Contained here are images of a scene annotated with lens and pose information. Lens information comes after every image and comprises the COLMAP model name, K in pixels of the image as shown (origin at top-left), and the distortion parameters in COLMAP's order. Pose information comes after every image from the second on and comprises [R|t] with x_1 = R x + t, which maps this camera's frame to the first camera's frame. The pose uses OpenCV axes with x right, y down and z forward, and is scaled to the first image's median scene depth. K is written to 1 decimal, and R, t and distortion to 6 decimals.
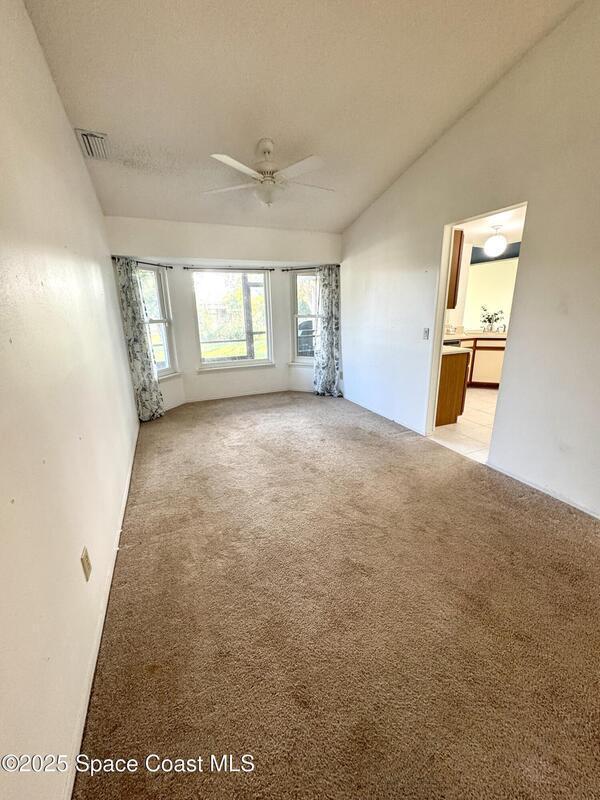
lens RADIAL K [[316.0, 0, 299.7], [0, 316.0, 395.3], [0, 0, 1]] dist [0.000227, 0.000113]
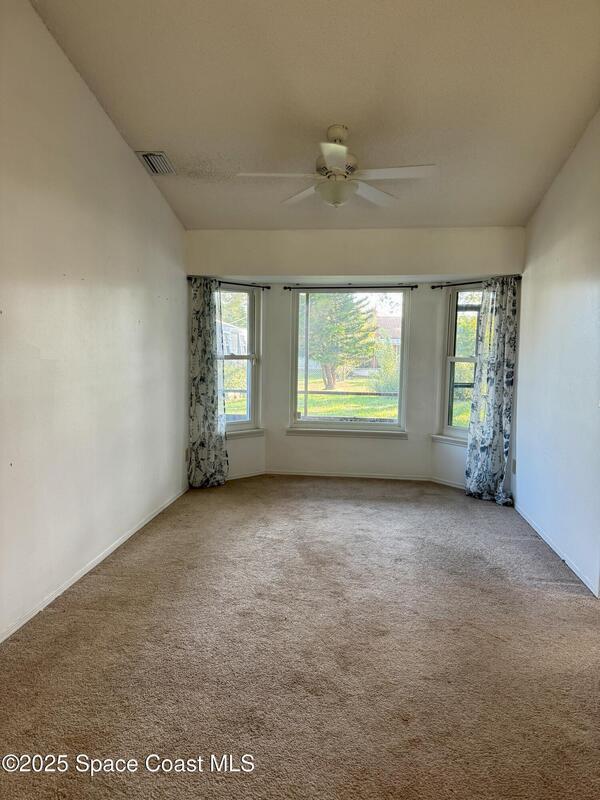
lens RADIAL K [[545.6, 0, 297.8], [0, 545.6, 399.5], [0, 0, 1]] dist [0.043925, -0.038299]
pose [[0.873665, 0.079031, -0.480067, 0.315544], [-0.158604, 0.979081, -0.127458, 0.006195], [0.459951, 0.187496, 0.867923, -0.034788]]
